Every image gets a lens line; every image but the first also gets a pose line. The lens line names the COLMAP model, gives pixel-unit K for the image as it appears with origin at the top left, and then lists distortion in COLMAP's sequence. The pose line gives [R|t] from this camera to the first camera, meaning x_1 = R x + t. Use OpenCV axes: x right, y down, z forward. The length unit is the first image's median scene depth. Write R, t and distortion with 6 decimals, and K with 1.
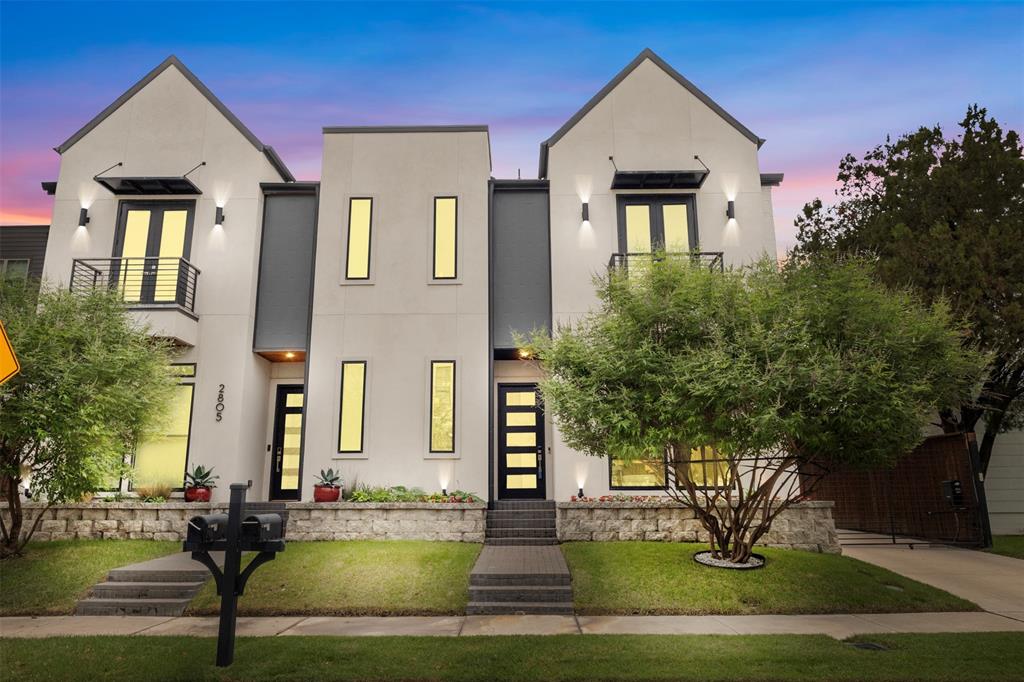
lens RADIAL K [[709.4, 0, 512.0], [0, 709.4, 341.0], [0, 0, 1]] dist [-0.004106, -0.003392]
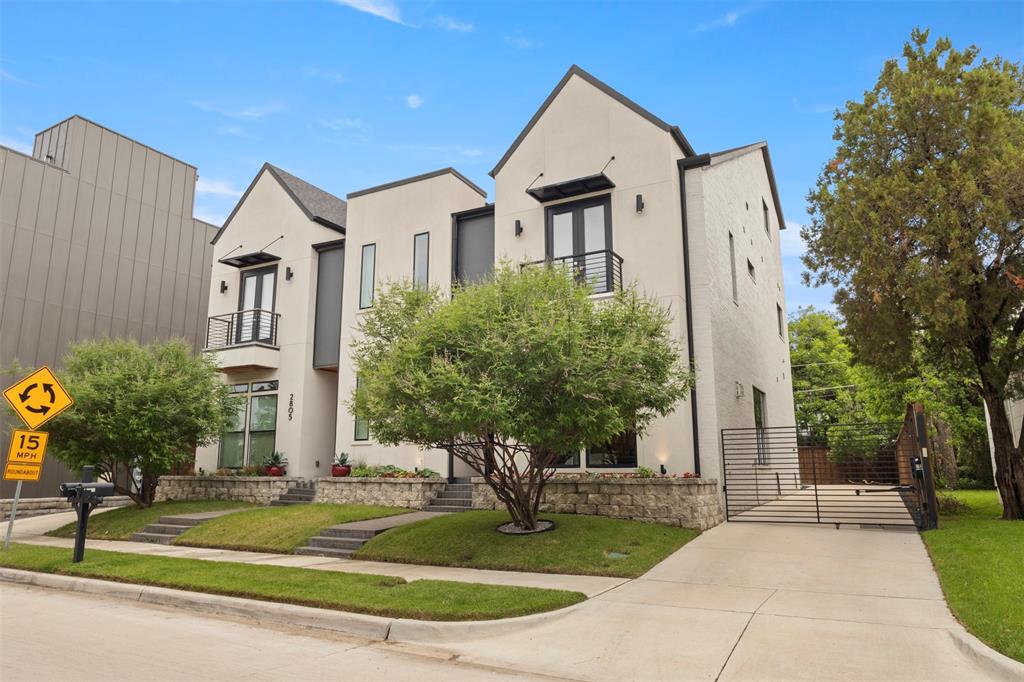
lens RADIAL K [[709.4, 0, 512.0], [0, 709.4, 341.0], [0, 0, 1]] dist [-0.004106, -0.003392]
pose [[0.871889, -0.087492, -0.481824, 0.670737], [0.104311, 0.994511, 0.008167, -0.010421], [0.478465, -0.057380, 0.876230, -0.026899]]
